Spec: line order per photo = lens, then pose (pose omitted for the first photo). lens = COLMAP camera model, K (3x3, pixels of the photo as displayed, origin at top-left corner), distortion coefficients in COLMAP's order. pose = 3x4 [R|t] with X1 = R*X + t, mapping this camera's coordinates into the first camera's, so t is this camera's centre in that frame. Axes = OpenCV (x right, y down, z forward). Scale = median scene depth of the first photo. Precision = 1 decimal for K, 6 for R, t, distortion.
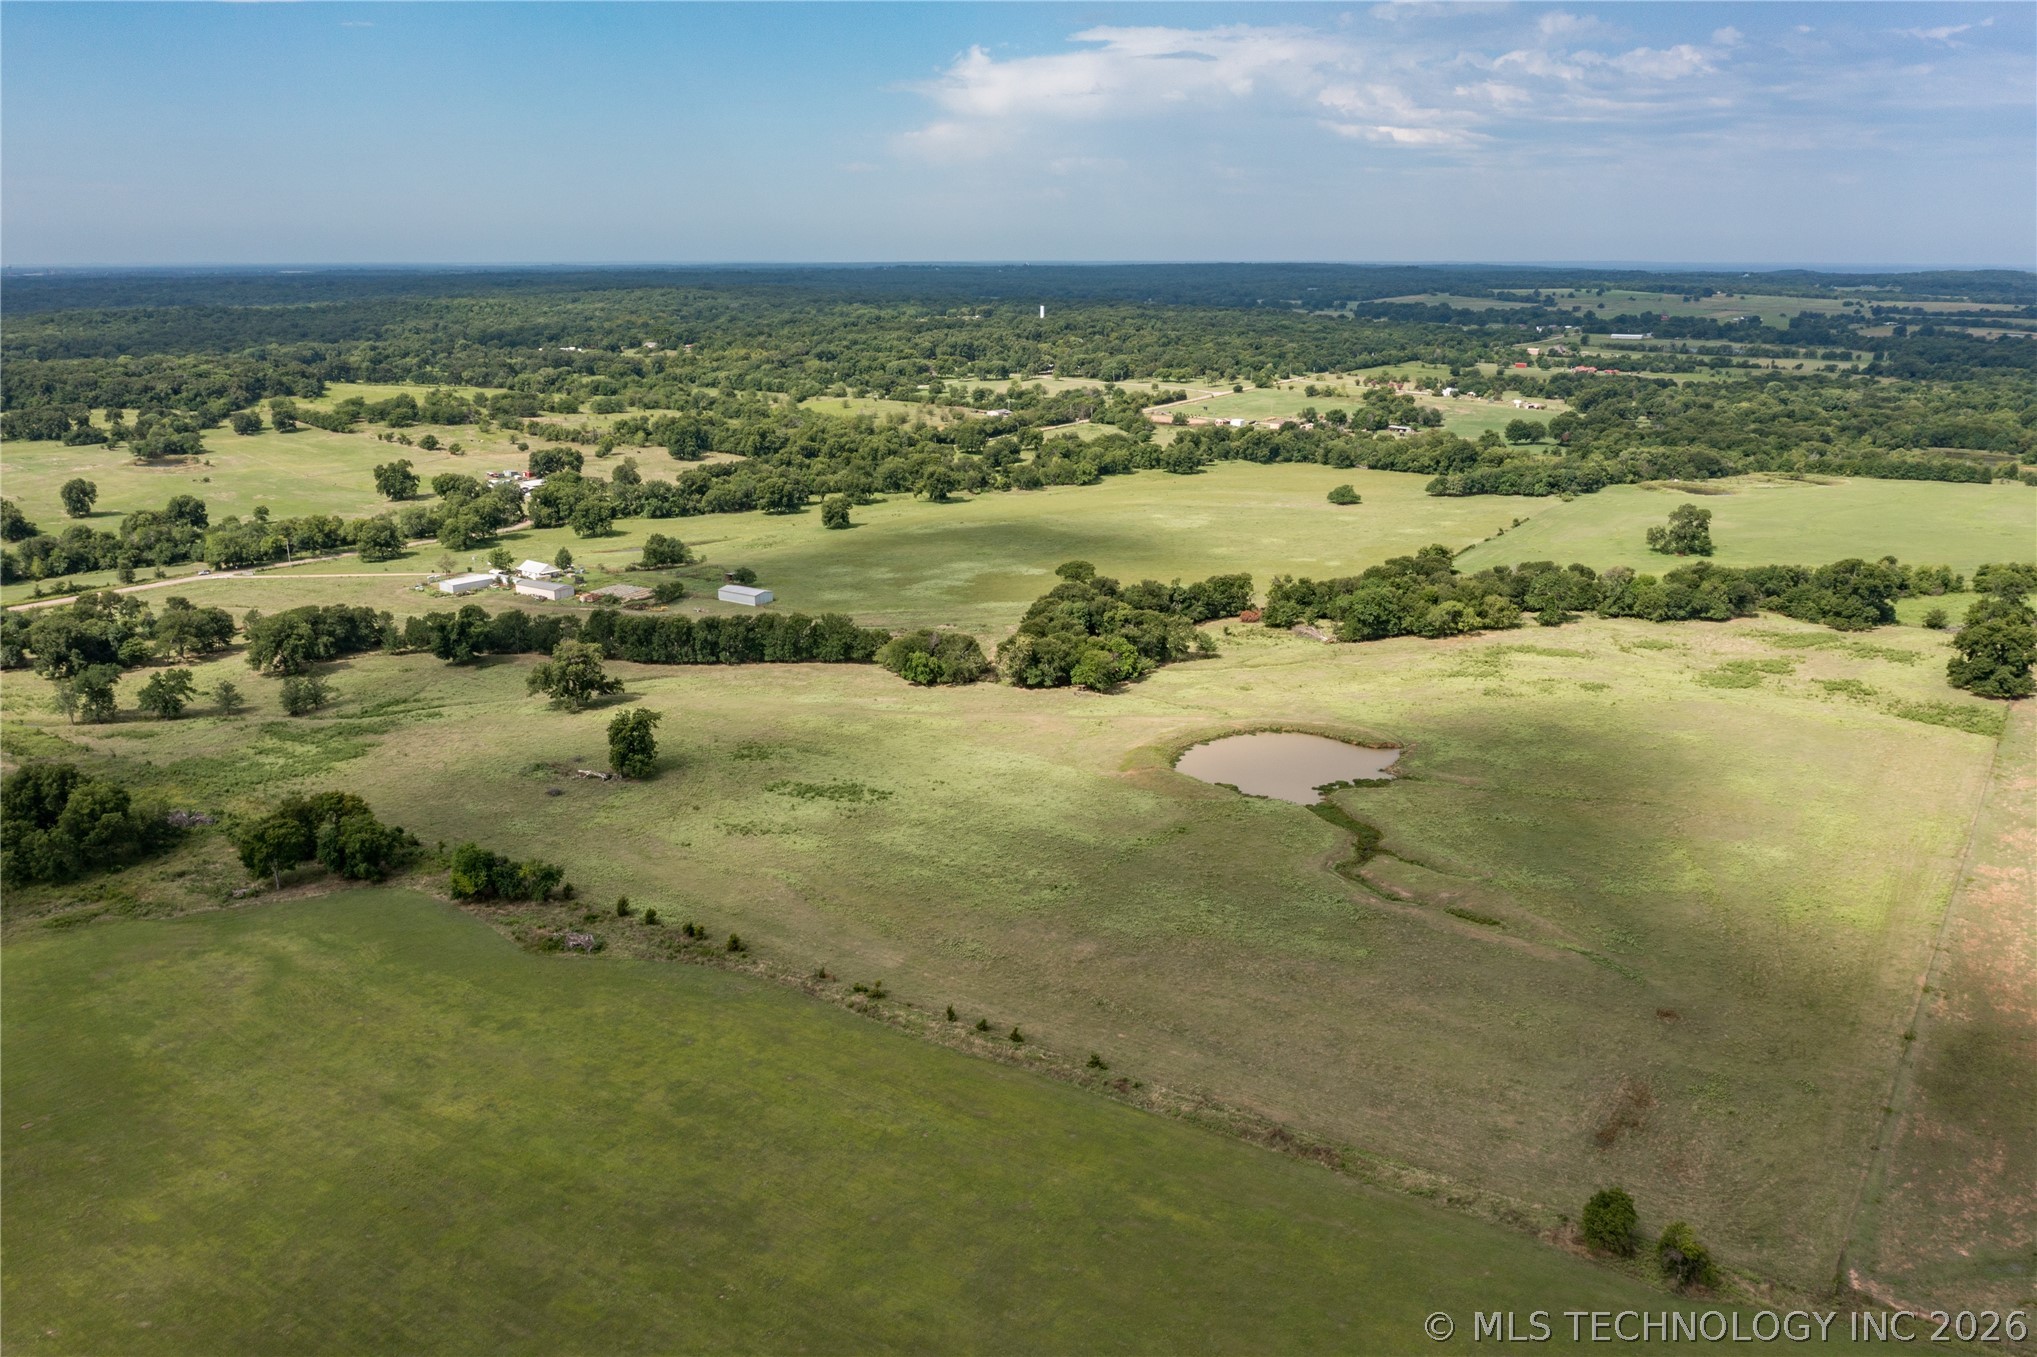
lens RADIAL K [[1591.4, 0, 1020.9], [0, 1591.4, 676.8], [0, 0, 1]] dist [-0.032946, 0.004667]
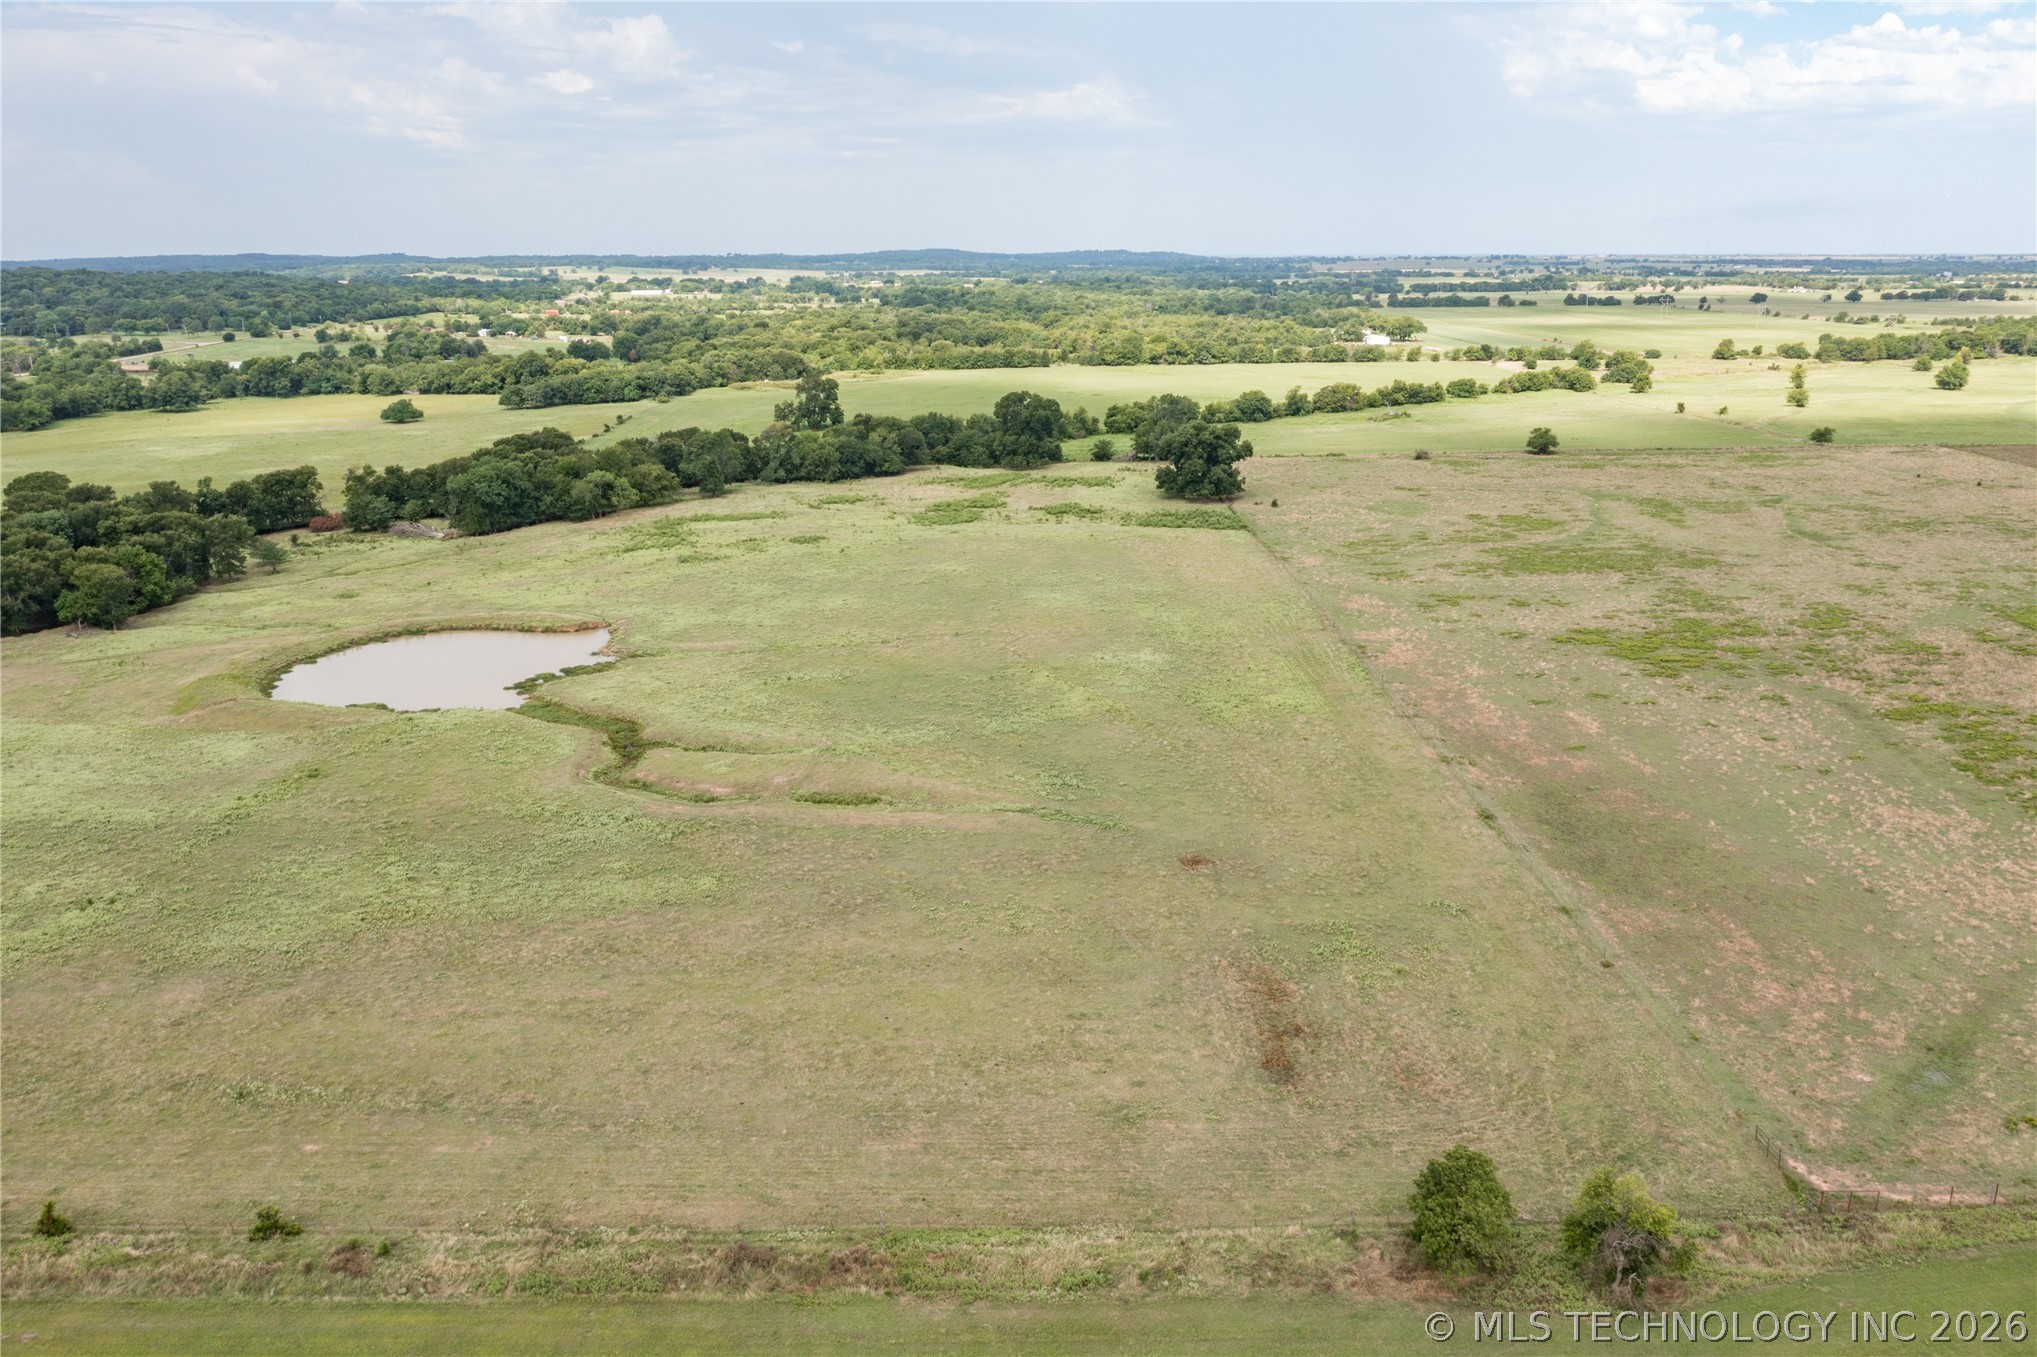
lens RADIAL K [[1591.4, 0, 1020.5], [0, 1591.4, 676.0], [0, 0, 1]] dist [-0.032946, 0.004667]
pose [[0.823709, -0.146636, 0.547723, 0.001337], [0.147488, 0.988140, 0.042740, 0.061791], [-0.547494, 0.045577, 0.835567, 0.304213]]
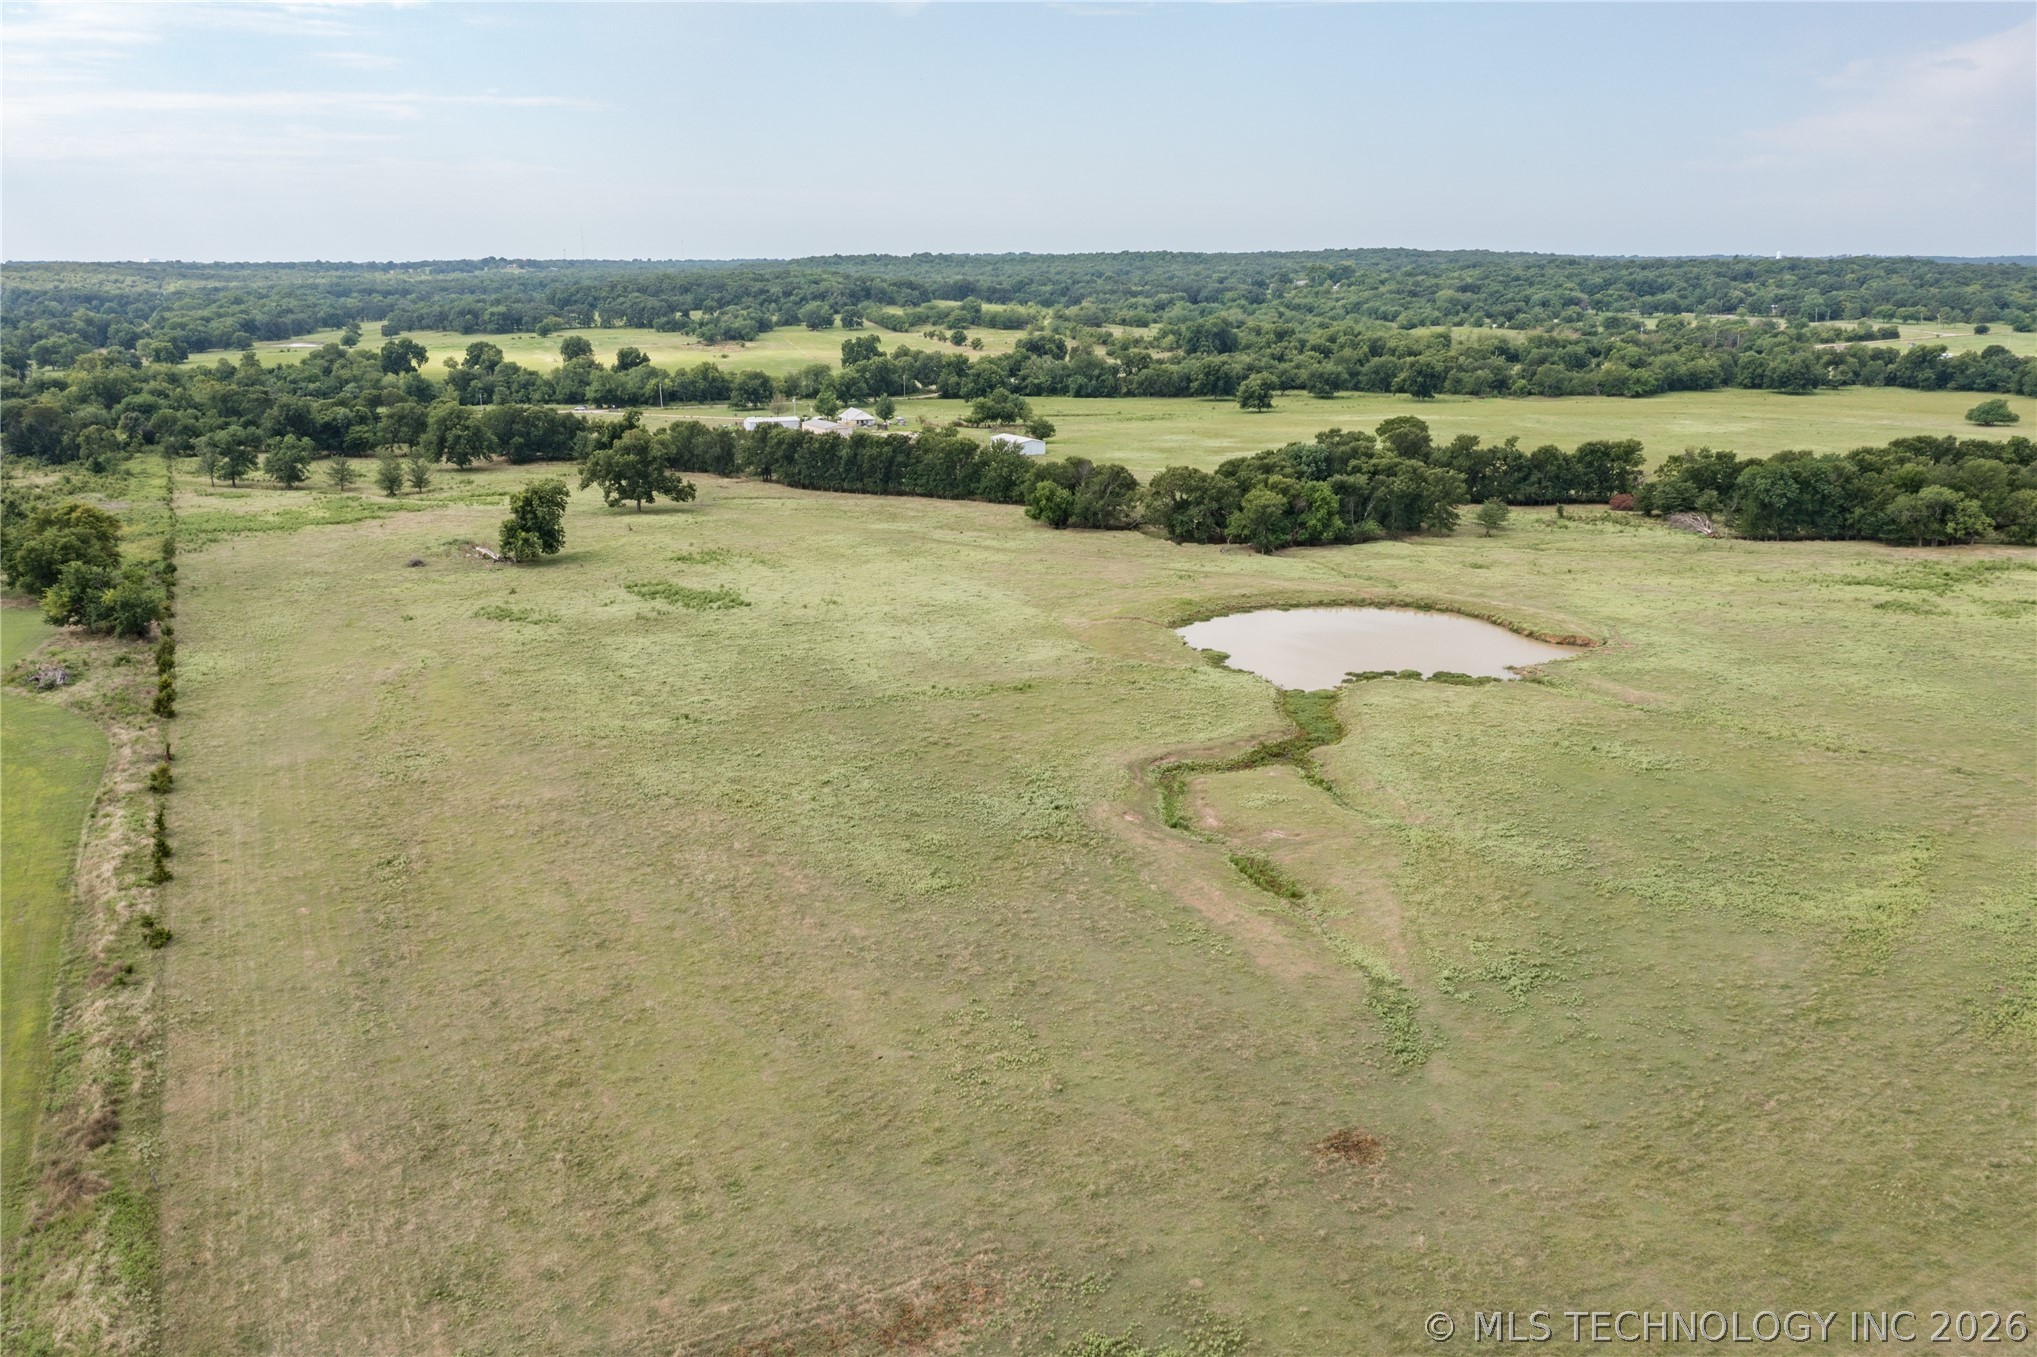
lens RADIAL K [[1591.4, 0, 1019.9], [0, 1591.4, 683.4], [0, 0, 1]] dist [-0.032946, 0.004667]
pose [[0.880285, 0.120596, -0.458862, 0.311618], [-0.119522, 0.992331, 0.031506, 0.062992], [0.459143, 0.027110, 0.887949, 0.387136]]
